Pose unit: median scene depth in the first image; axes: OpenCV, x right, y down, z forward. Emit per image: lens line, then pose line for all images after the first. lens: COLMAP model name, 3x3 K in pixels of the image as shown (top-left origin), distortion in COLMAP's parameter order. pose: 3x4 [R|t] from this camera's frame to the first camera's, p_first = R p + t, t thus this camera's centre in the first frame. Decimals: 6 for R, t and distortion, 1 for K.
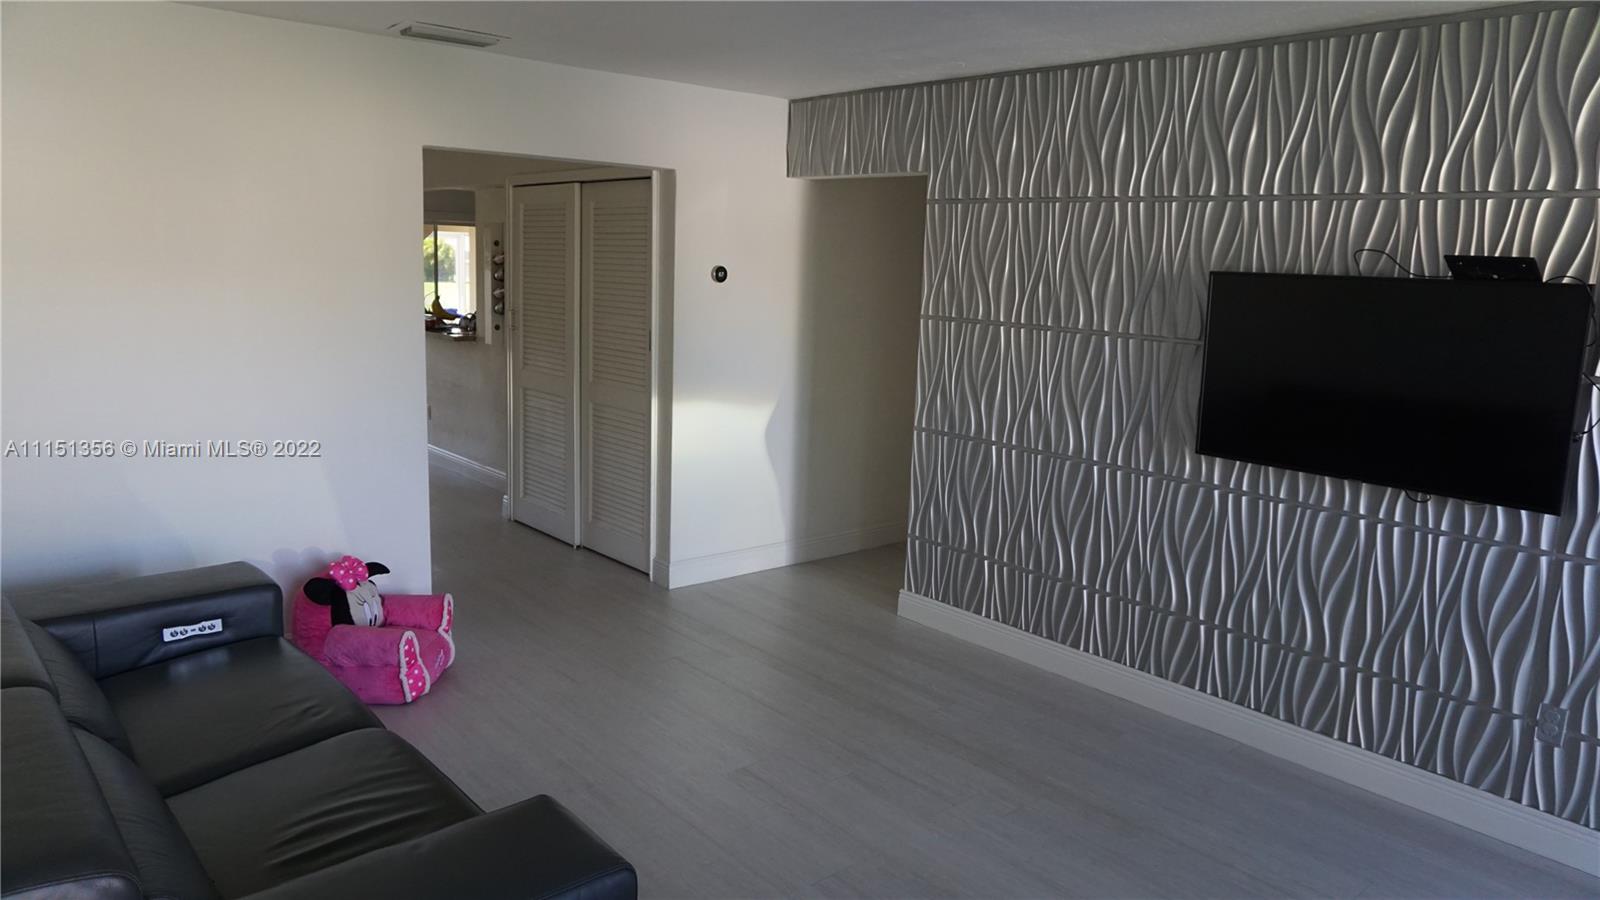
lens RADIAL K [[1072.9, 0, 822.2], [0, 1072.9, 423.0], [0, 0, 1]] dist [-0.047978, 0.040894]
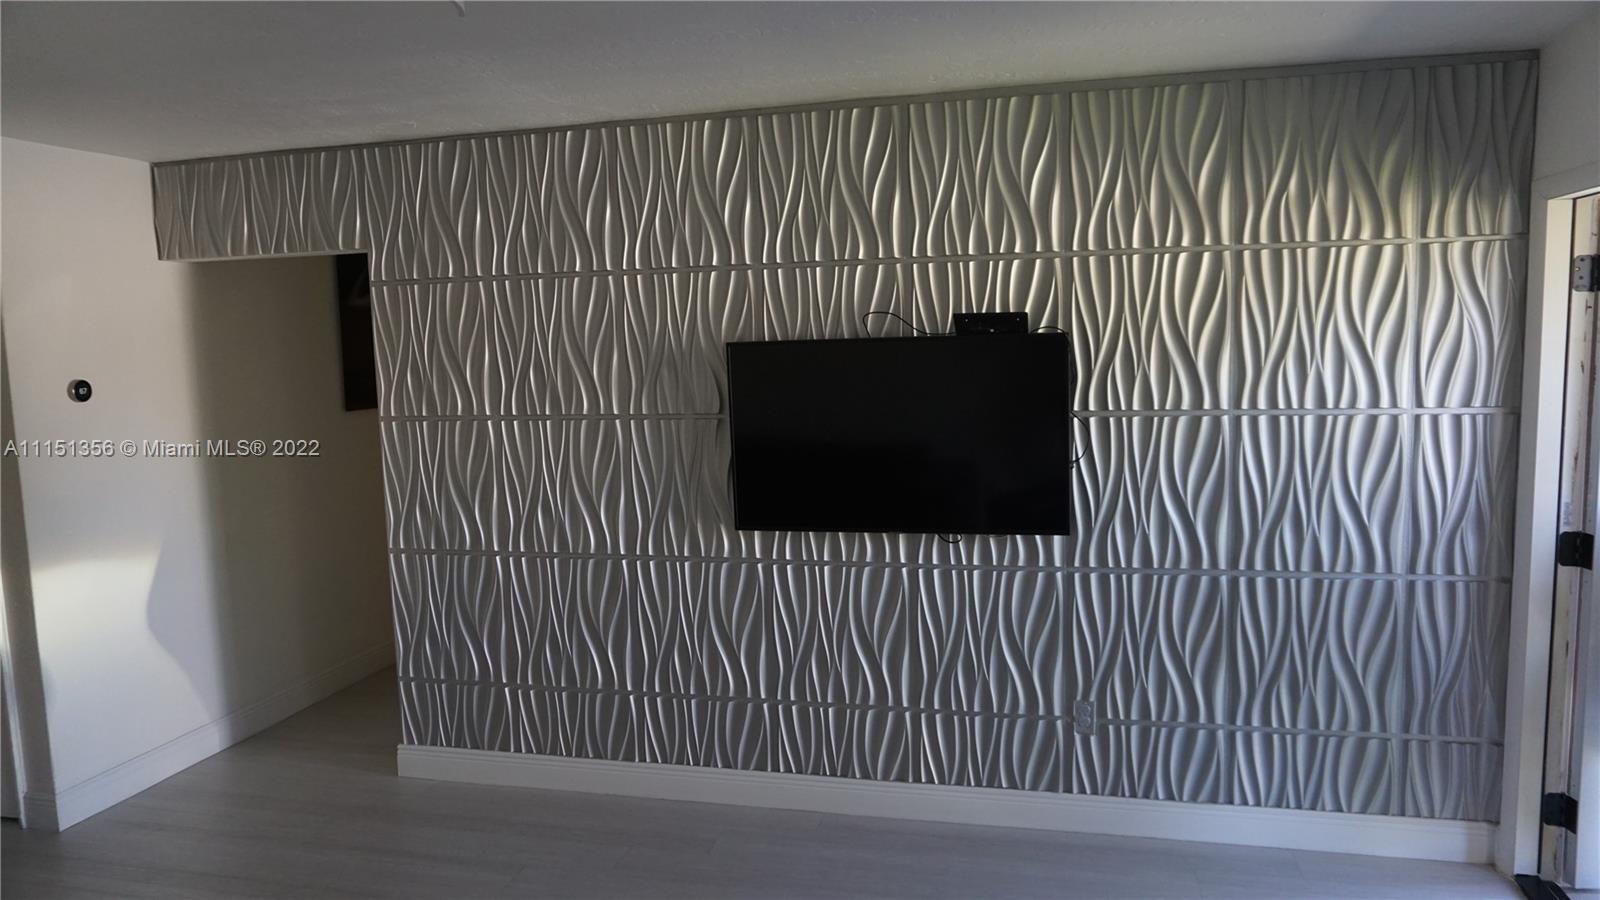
lens RADIAL K [[1072.9, 0, 793.1], [0, 1072.9, 447.8], [0, 0, 1]] dist [-0.047978, 0.040894]
pose [[0.821888, -0.114078, 0.558110, -0.137400], [0.142665, 0.989740, -0.007788, -0.029334], [-0.551495, 0.086023, 0.829731, 0.153978]]
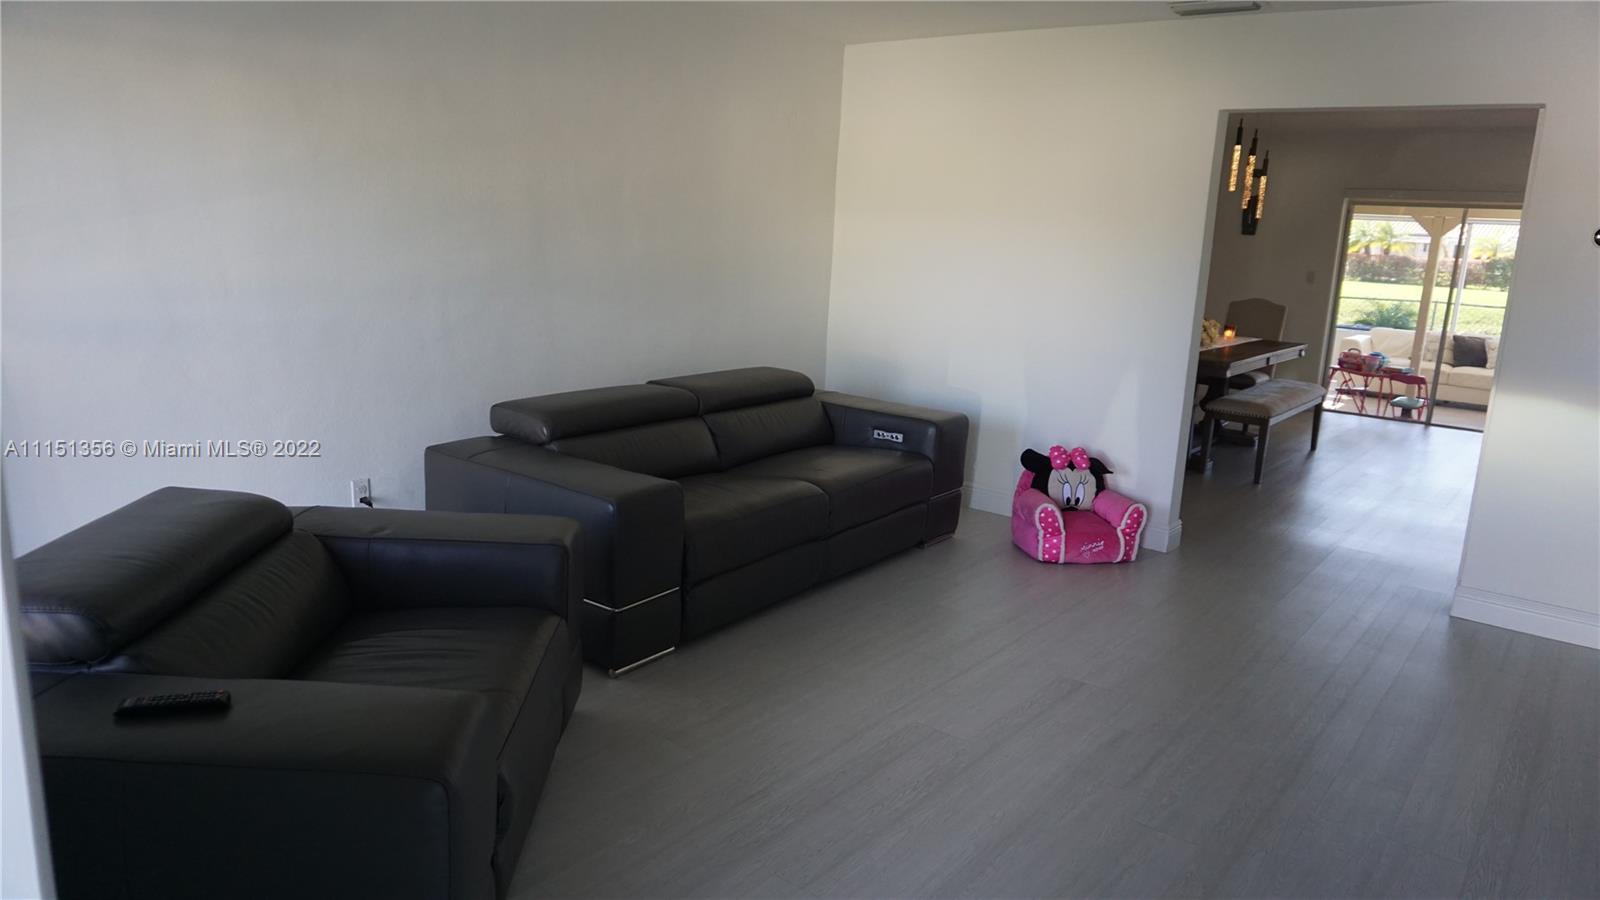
lens RADIAL K [[1072.9, 0, 799.1], [0, 1072.9, 442.8], [0, 0, 1]] dist [-0.047978, 0.040894]
pose [[0.184692, 0.167529, -0.968413, 0.720658], [-0.192314, 0.972476, 0.131554, 0.017089], [0.963797, 0.161942, 0.211827, 0.420276]]
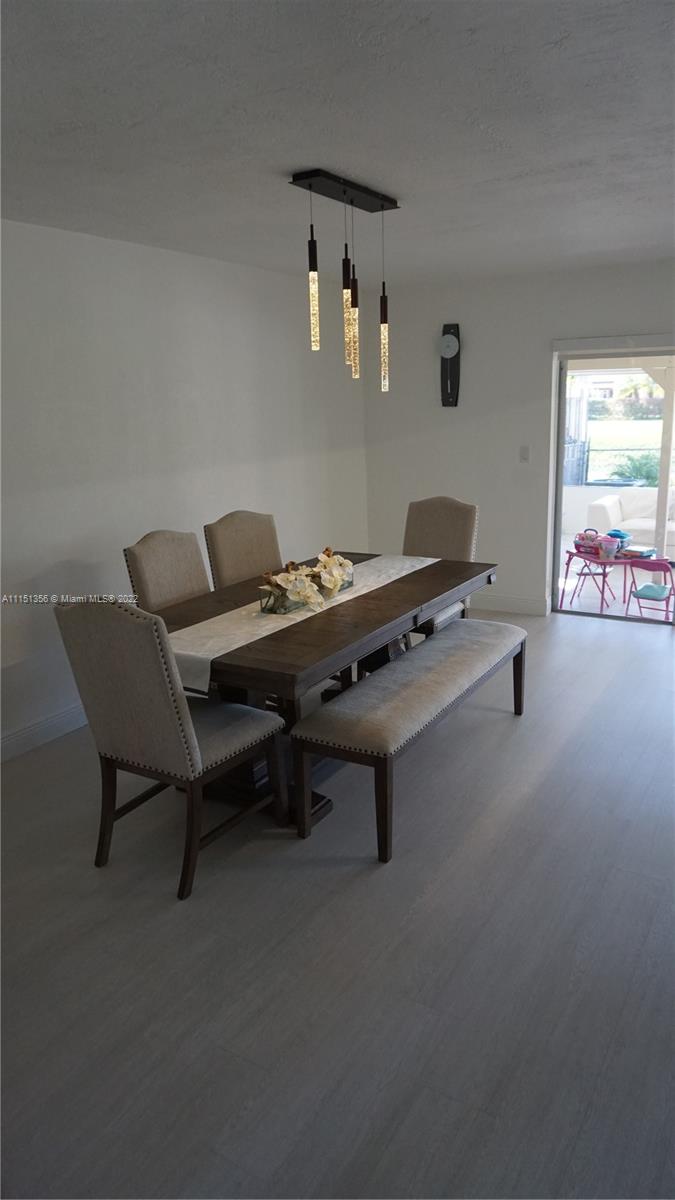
lens RADIAL K [[804.7, 0, 332.1], [0, 804.7, 599.1], [0, 0, 1]] dist [-0.047978, 0.040894]
pose [[0.303220, 0.177685, -0.936208, -0.137284], [-0.105151, 0.982701, 0.152452, -0.177028], [0.947101, 0.052217, 0.316658, 1.193454]]
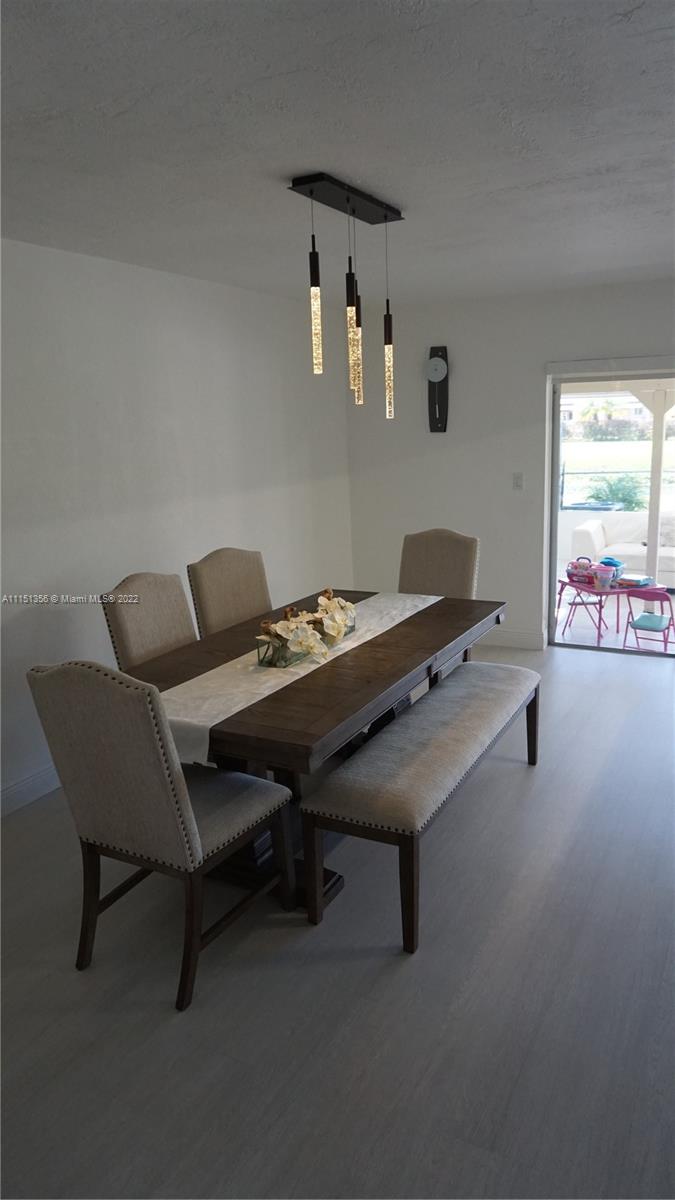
lens RADIAL K [[804.7, 0, 335.1], [0, 804.7, 600.8], [0, 0, 1]] dist [-0.047978, 0.040894]
pose [[0.350868, 0.148144, -0.924633, -0.233303], [-0.095179, 0.987935, 0.122169, -0.185719], [0.931576, 0.045140, 0.360734, 1.182798]]
